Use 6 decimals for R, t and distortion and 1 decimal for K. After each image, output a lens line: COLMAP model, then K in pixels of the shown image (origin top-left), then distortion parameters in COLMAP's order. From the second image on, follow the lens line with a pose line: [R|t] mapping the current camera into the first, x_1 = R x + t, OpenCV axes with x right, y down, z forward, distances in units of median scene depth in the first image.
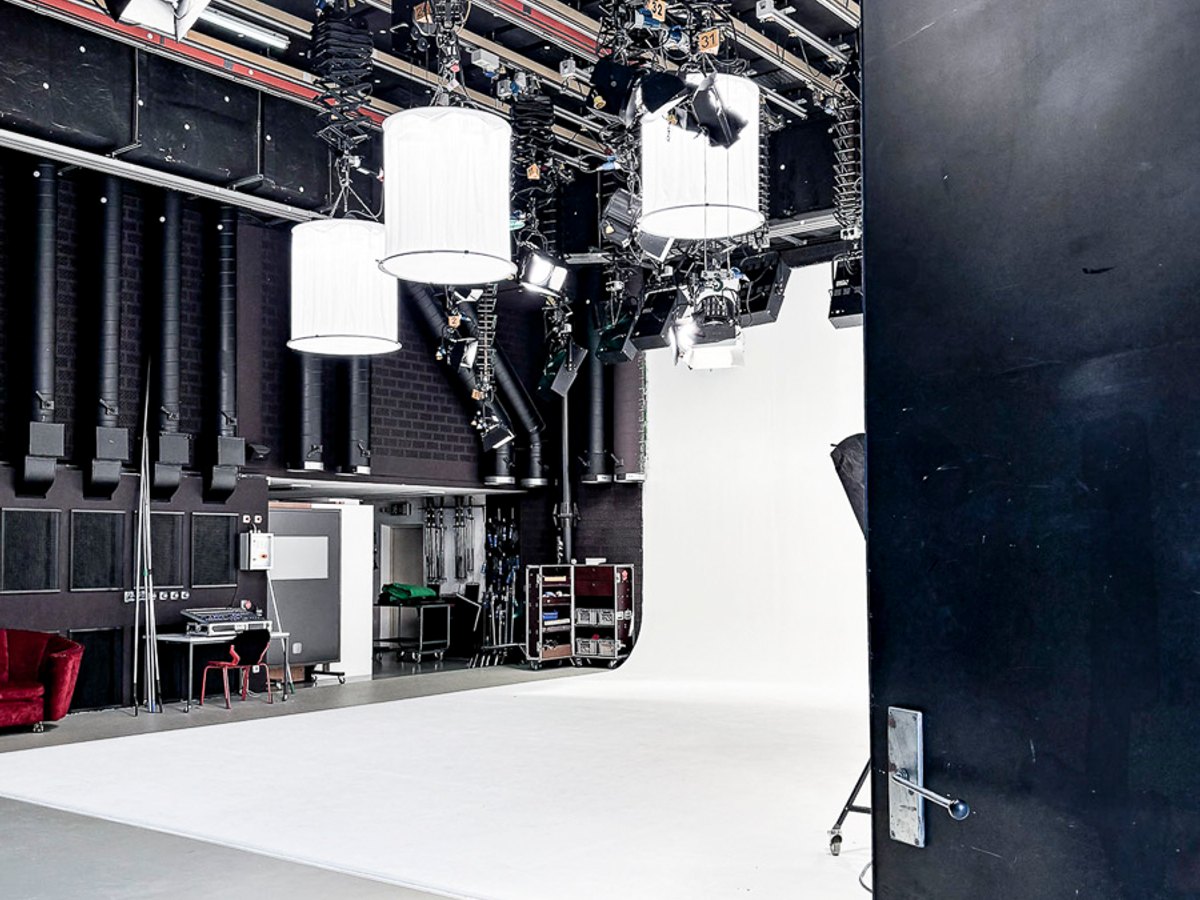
lens RADIAL K [[1298.5, 0, 600.0], [0, 1298.5, 450.0], [0, 0, 1]] dist [0.021668, -0.155628]
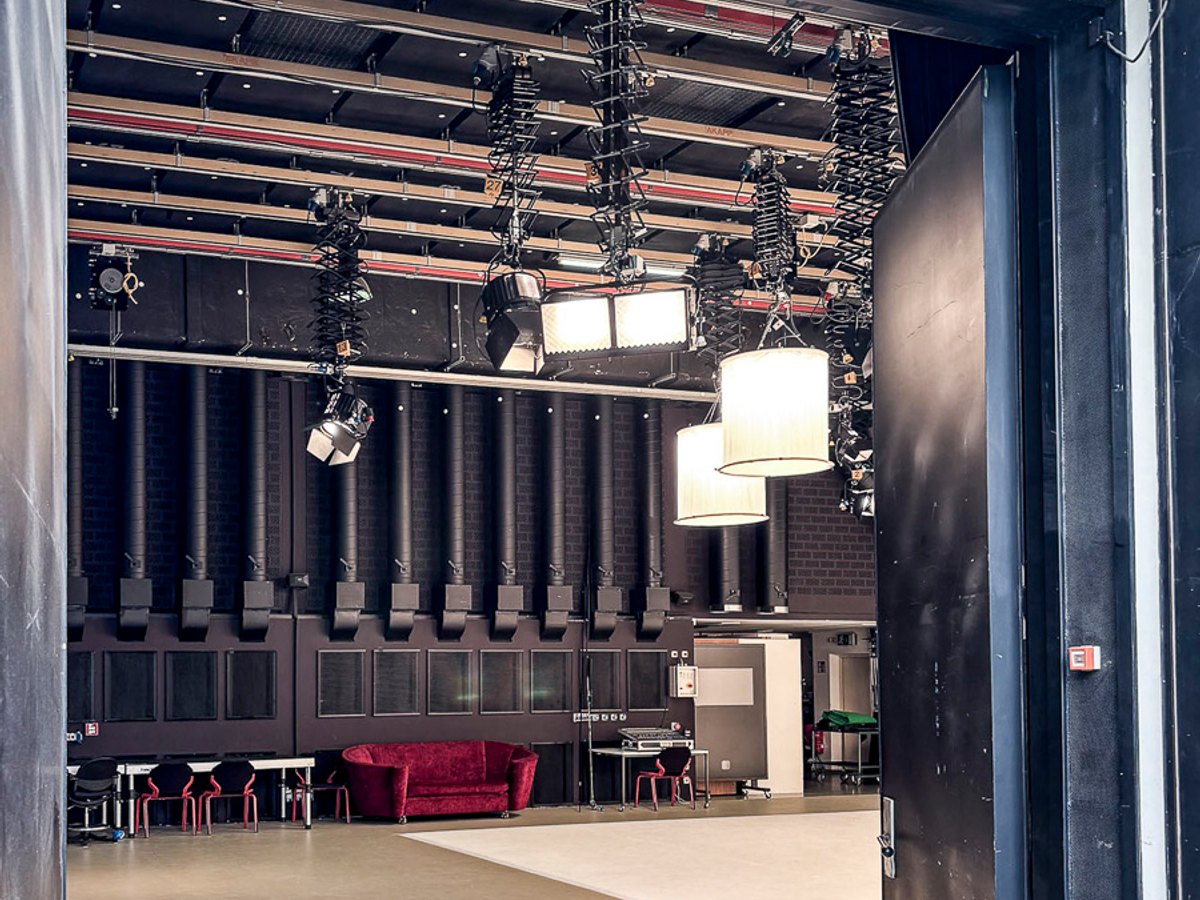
lens RADIAL K [[1509.5, 0, 600.0], [0, 1509.5, 450.0], [0, 0, 1]] dist [0.021786, -0.006690]
pose [[0.919802, -0.050480, -0.389121, 0.226170], [0.024600, 0.997158, -0.071212, -0.039072], [0.391610, 0.055928, 0.918430, -0.334996]]
